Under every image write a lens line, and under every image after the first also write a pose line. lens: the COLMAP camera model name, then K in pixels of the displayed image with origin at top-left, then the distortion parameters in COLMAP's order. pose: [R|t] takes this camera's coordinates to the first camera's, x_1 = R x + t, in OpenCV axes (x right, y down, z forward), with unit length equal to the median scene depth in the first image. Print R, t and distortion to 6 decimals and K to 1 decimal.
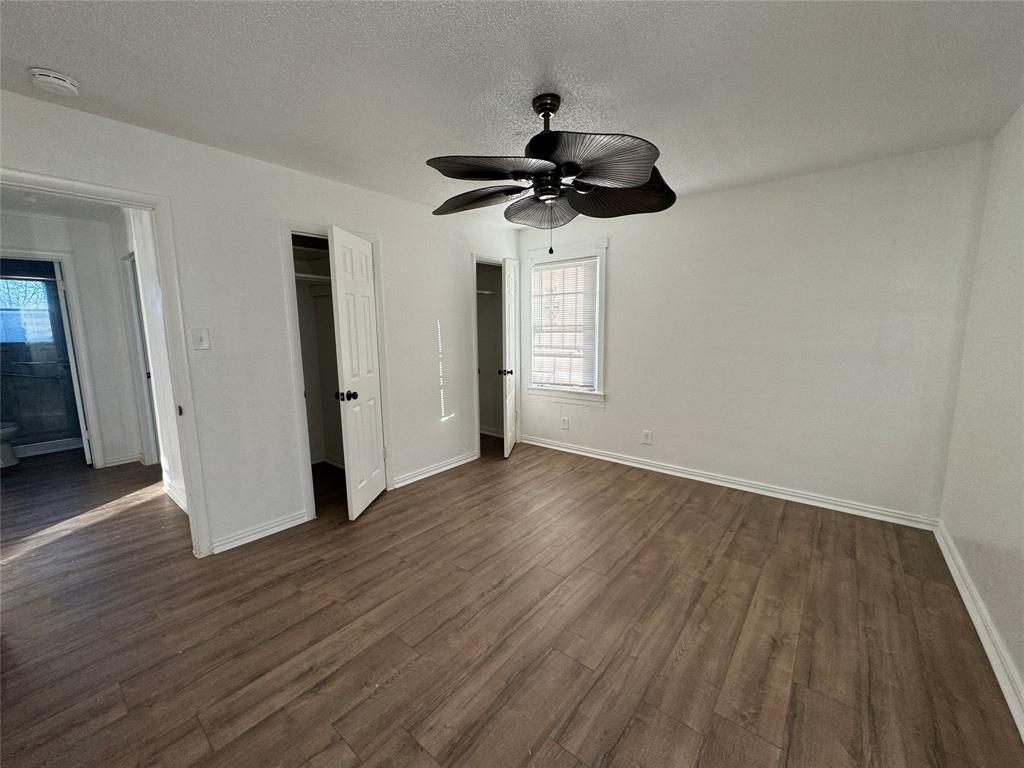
lens RADIAL K [[408.3, 0, 510.0], [0, 408.3, 384.1], [0, 0, 1]] dist [-0.001785, -0.000244]
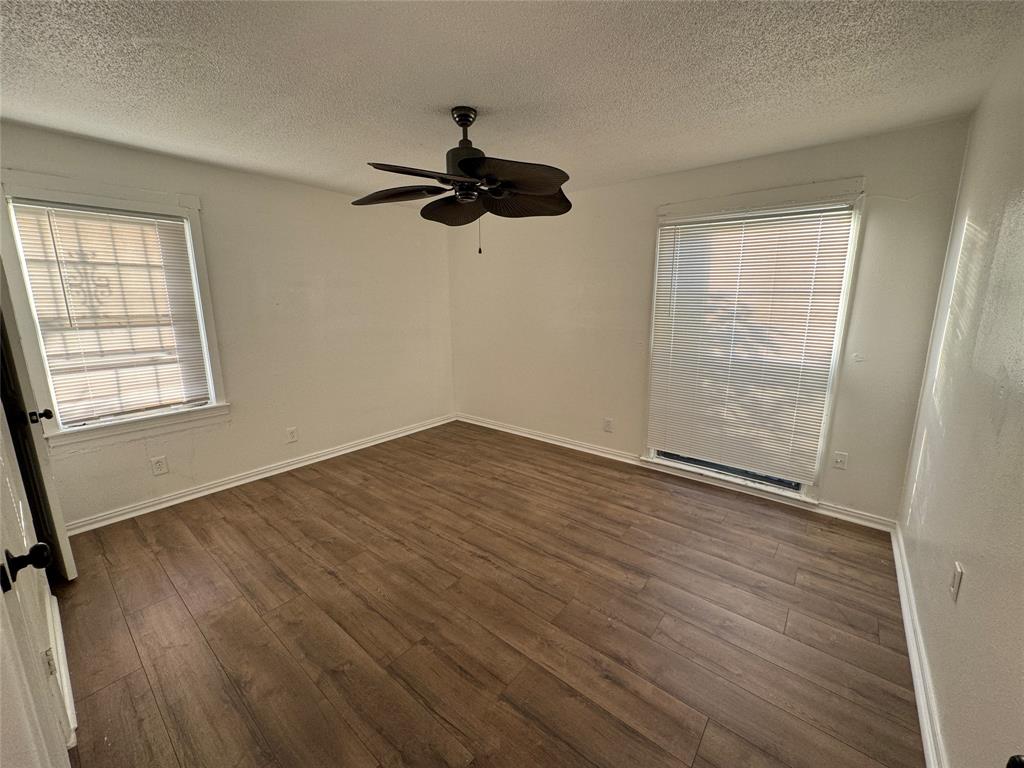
lens RADIAL K [[408.3, 0, 510.0], [0, 408.3, 384.1], [0, 0, 1]] dist [-0.001785, -0.000244]
pose [[-0.000842, -0.185554, 0.982634, -0.642480], [0.148114, 0.971773, 0.183630, -0.091033], [-0.988970, 0.145696, 0.026665, 0.540178]]
